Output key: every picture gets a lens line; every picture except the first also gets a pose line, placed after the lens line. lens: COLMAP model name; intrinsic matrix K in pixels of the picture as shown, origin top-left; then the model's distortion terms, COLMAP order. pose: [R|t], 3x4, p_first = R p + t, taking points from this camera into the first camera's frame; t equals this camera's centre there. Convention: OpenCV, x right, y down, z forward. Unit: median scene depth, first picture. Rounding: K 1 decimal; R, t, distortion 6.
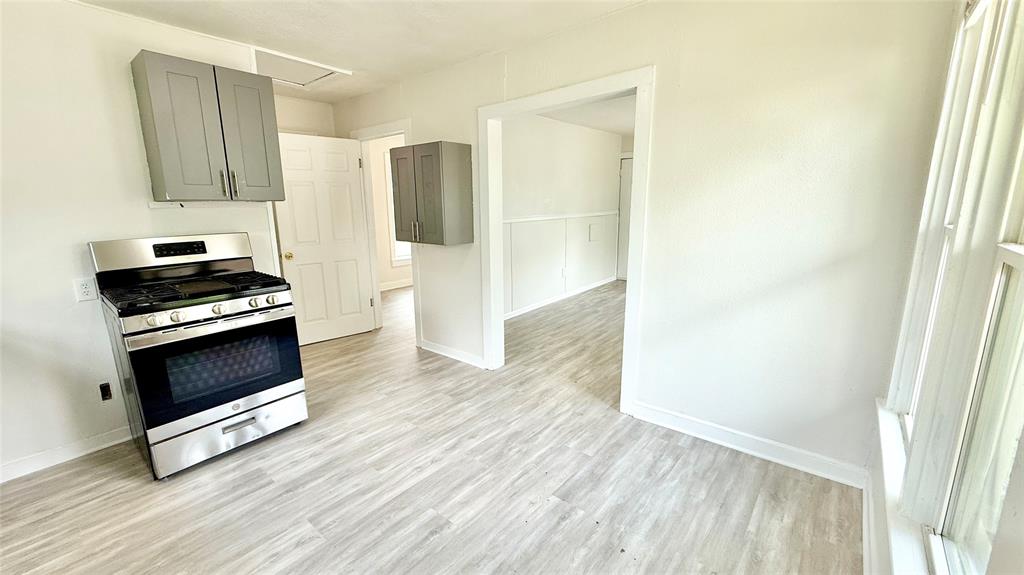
lens RADIAL K [[410.0, 0, 510.5], [0, 410.0, 289.3], [0, 0, 1]] dist [0.000617, -0.000175]
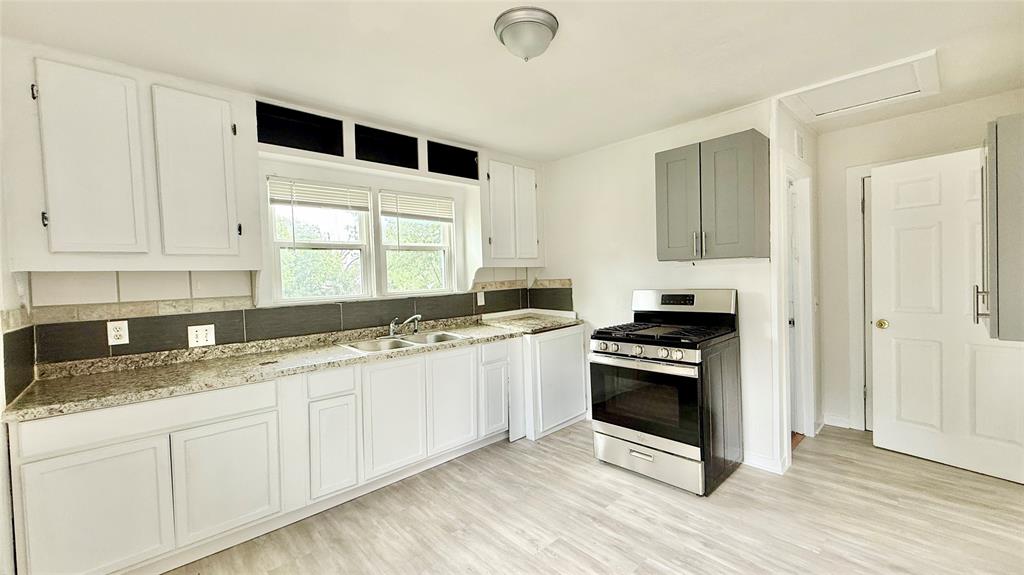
lens RADIAL K [[410.0, 0, 510.5], [0, 410.0, 289.1], [0, 0, 1]] dist [0.000617, -0.000175]
pose [[-0.134472, 0.050554, -0.989627, 0.413482], [-0.165575, 0.983511, 0.072740, -0.122001], [0.976986, 0.173639, -0.123884, 0.594510]]
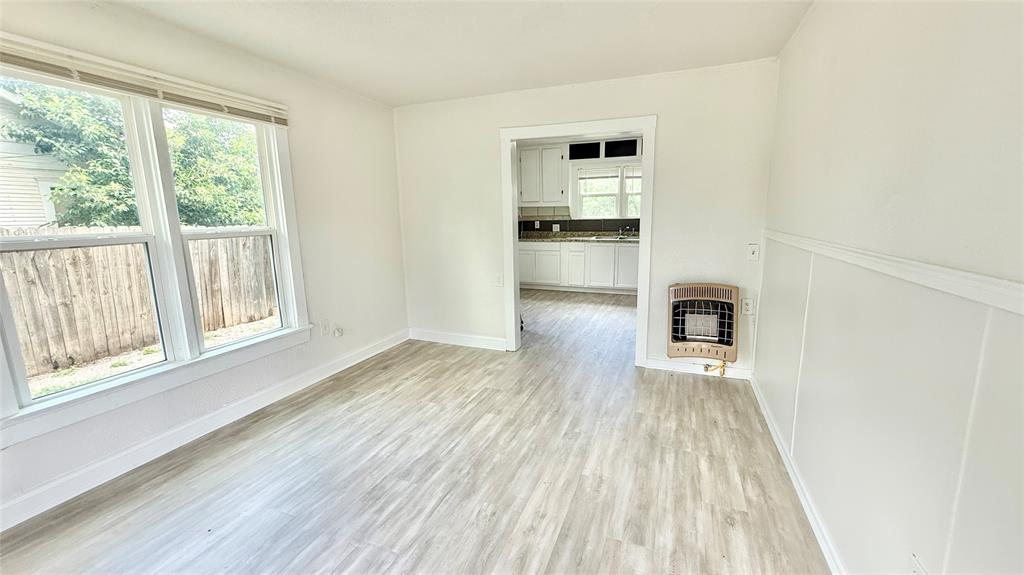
lens RADIAL K [[410.0, 0, 511.4], [0, 410.0, 290.1], [0, 0, 1]] dist [0.000617, -0.000175]
pose [[-0.951667, 0.090504, -0.293493, 0.736213], [-0.029363, 0.924410, 0.380269, -0.483905], [0.305724, 0.370507, -0.877073, 2.269733]]
